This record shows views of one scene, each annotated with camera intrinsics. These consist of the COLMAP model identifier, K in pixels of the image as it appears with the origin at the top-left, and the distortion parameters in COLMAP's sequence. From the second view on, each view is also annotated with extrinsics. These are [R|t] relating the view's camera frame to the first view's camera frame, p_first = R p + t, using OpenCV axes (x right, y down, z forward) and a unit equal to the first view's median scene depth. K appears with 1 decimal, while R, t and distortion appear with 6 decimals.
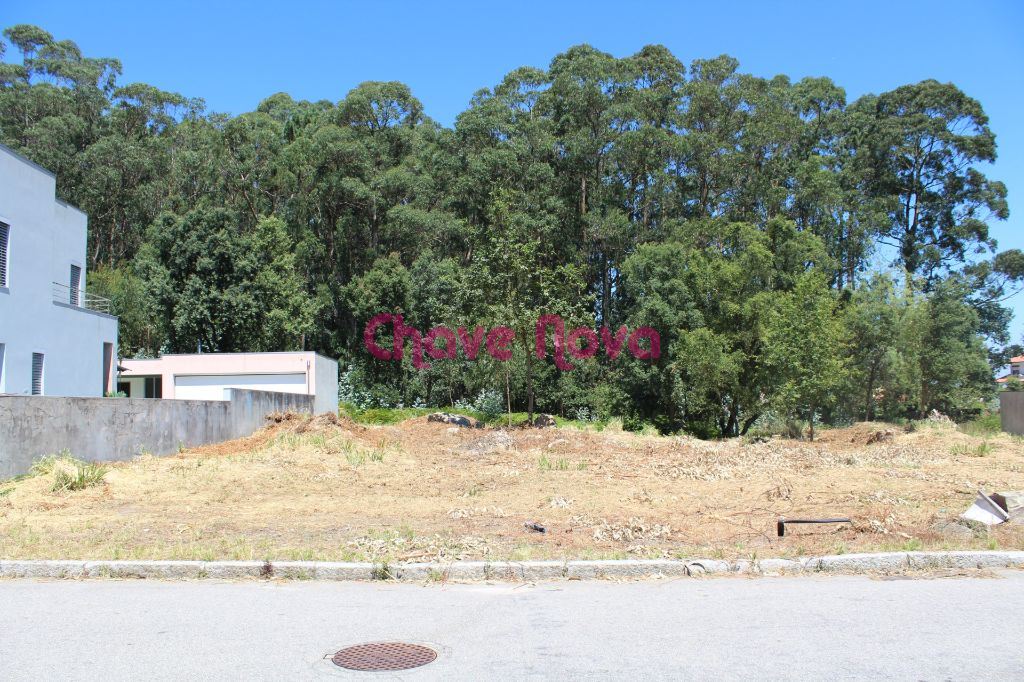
lens RADIAL K [[853.9, 0, 512.0], [0, 853.9, 341.0], [0, 0, 1]] dist [-0.155611, 0.146024]
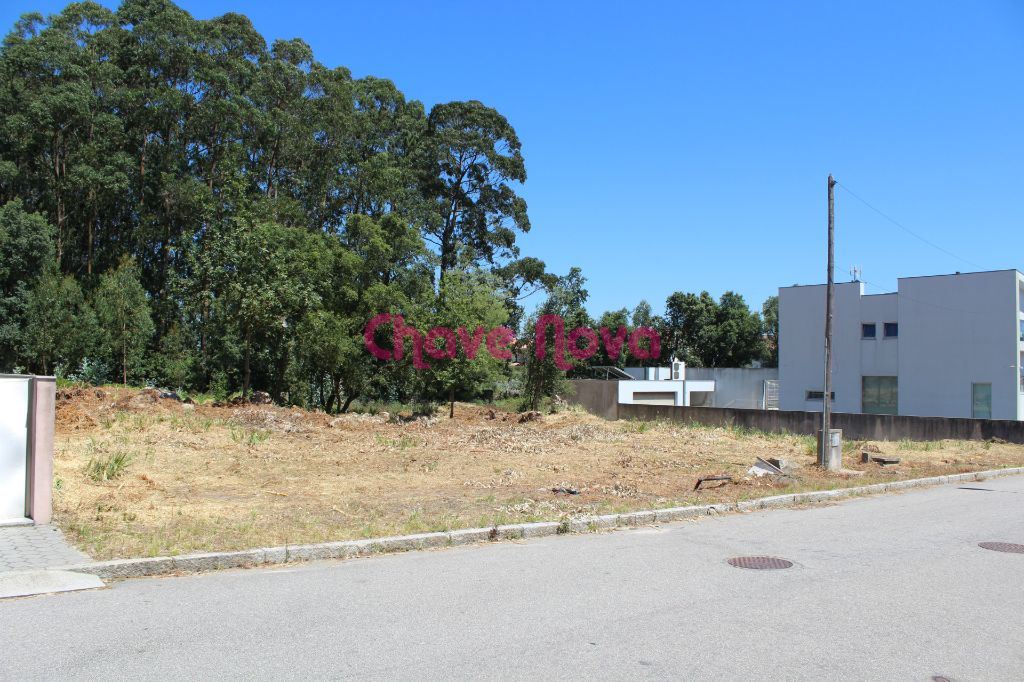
lens RADIAL K [[853.9, 0, 512.0], [0, 853.9, 341.0], [0, 0, 1]] dist [-0.155611, 0.146024]
pose [[0.822217, 0.050406, 0.566937, -0.102598], [-0.068982, 0.997553, 0.011352, -0.003265], [-0.564978, -0.048442, 0.823683, -0.005307]]
